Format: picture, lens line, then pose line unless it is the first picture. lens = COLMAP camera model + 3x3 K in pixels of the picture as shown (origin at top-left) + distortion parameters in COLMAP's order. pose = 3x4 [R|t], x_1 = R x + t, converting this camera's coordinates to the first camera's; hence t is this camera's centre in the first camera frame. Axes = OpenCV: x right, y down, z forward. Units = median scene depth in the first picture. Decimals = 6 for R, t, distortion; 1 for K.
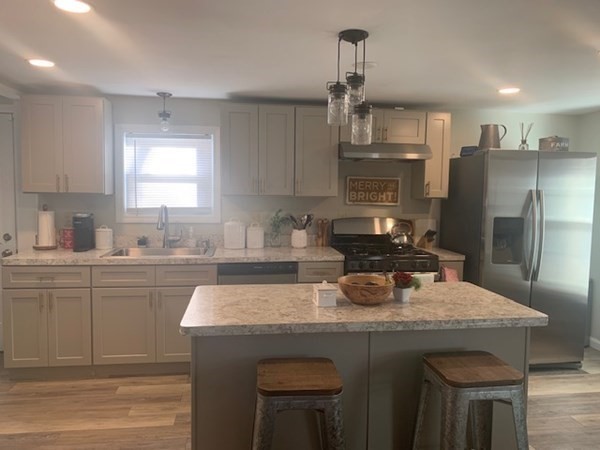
lens RADIAL K [[451.9, 0, 299.8], [0, 451.9, 241.5], [0, 0, 1]] dist [0.063413, -0.000745]
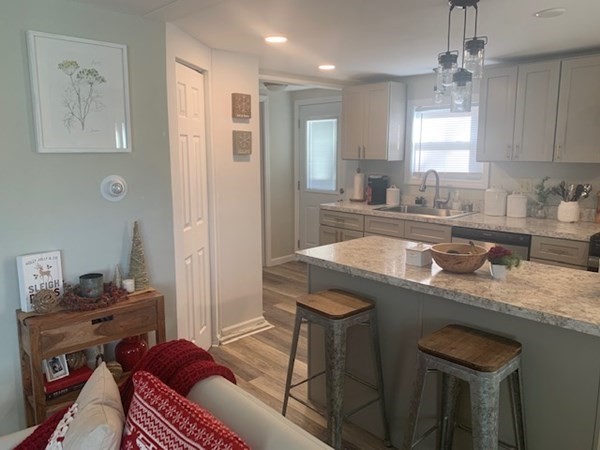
lens RADIAL K [[452.2, 0, 288.3], [0, 452.2, 224.1], [0, 0, 1]] dist [-0.001715, -0.002187]
pose [[0.568278, 0.117344, -0.814426, 0.426492], [-0.084022, 0.992881, 0.084428, -0.011524], [0.818535, 0.020451, 0.574092, 0.071063]]
